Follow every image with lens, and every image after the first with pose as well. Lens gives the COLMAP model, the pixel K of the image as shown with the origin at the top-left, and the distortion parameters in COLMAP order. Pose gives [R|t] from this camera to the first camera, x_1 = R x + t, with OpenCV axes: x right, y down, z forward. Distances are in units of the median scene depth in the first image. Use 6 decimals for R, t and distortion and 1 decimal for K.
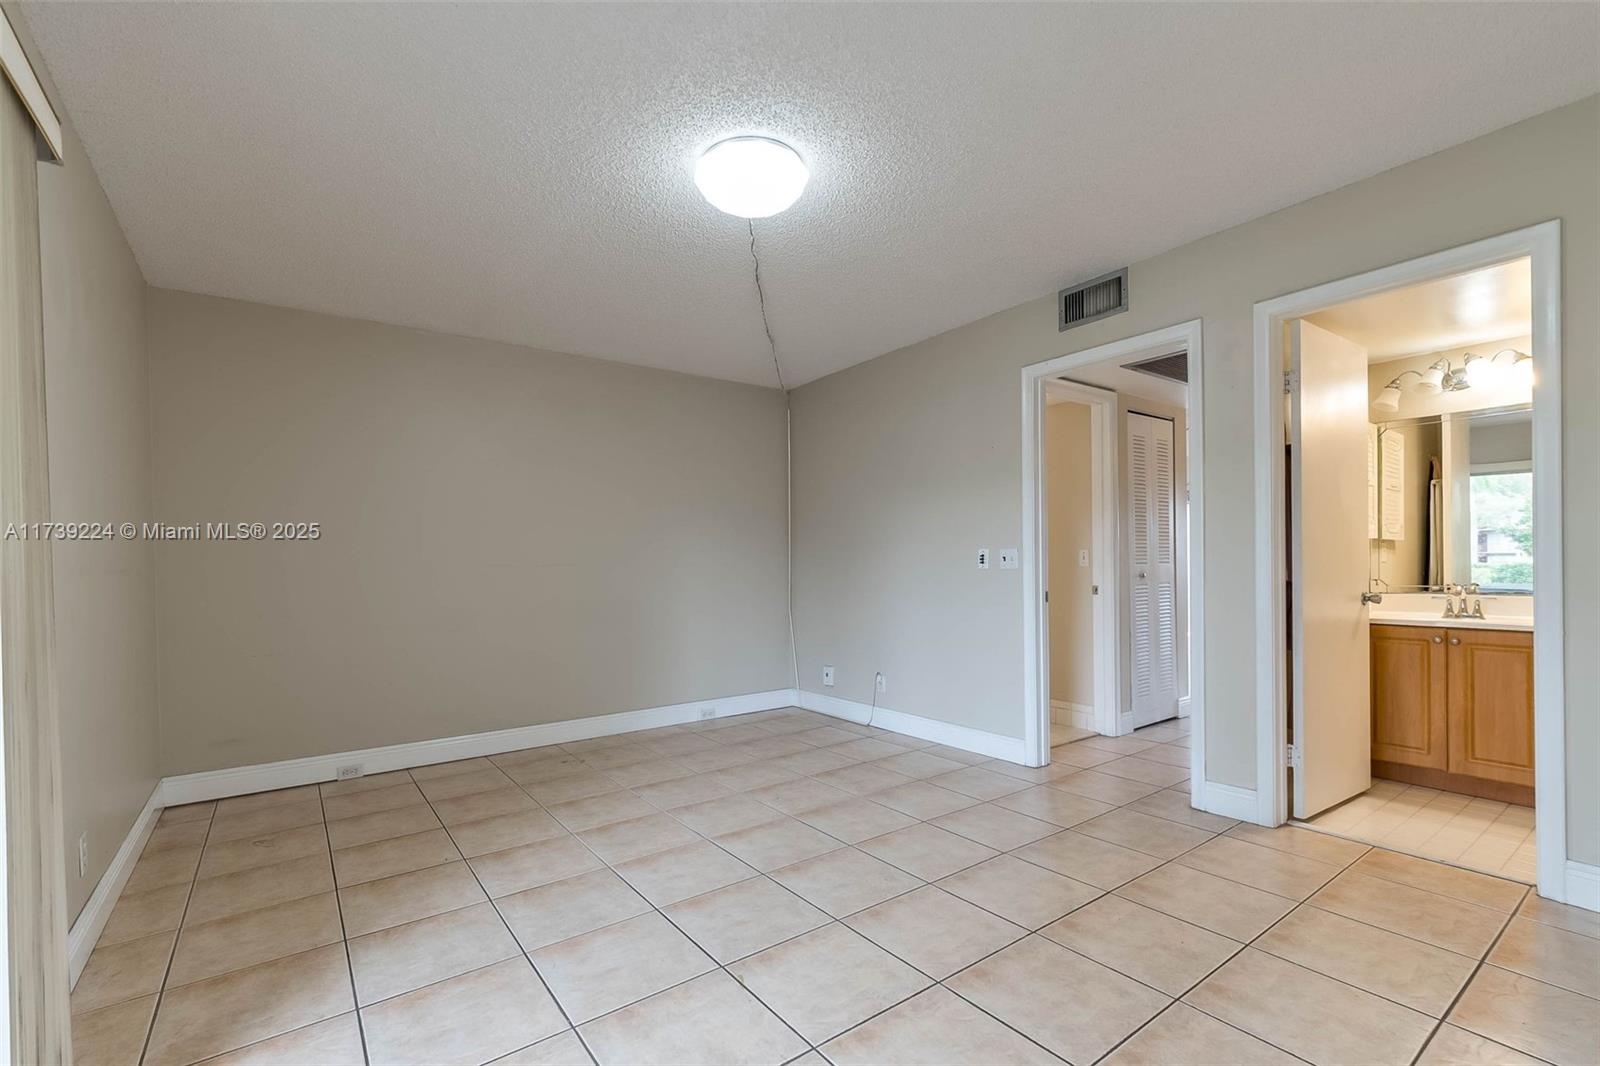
lens RADIAL K [[705.0, 0, 790.5], [0, 705.0, 573.2], [0, 0, 1]] dist [0.016445, -0.026369]
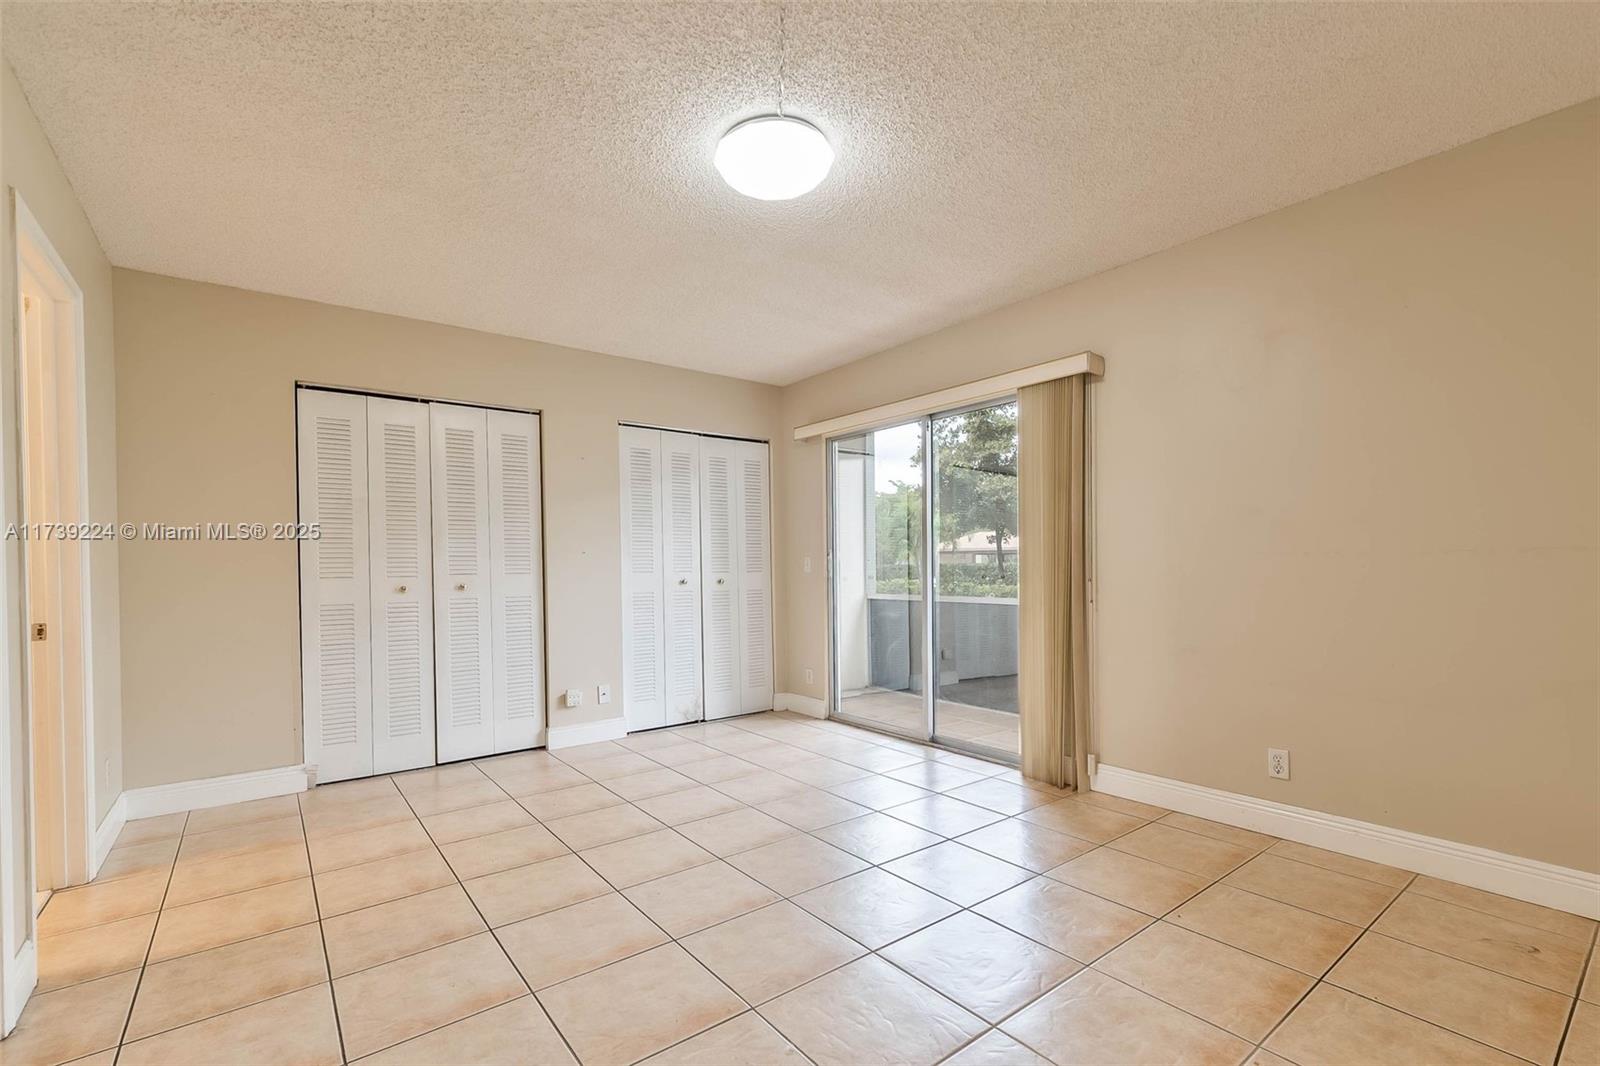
lens RADIAL K [[705.0, 0, 790.5], [0, 705.0, 573.2], [0, 0, 1]] dist [0.016445, -0.026369]
pose [[-0.999367, 0.031745, -0.016038, -0.019767], [0.031501, 0.999387, 0.015273, -0.007522], [0.016513, 0.014758, -0.999755, 0.860685]]
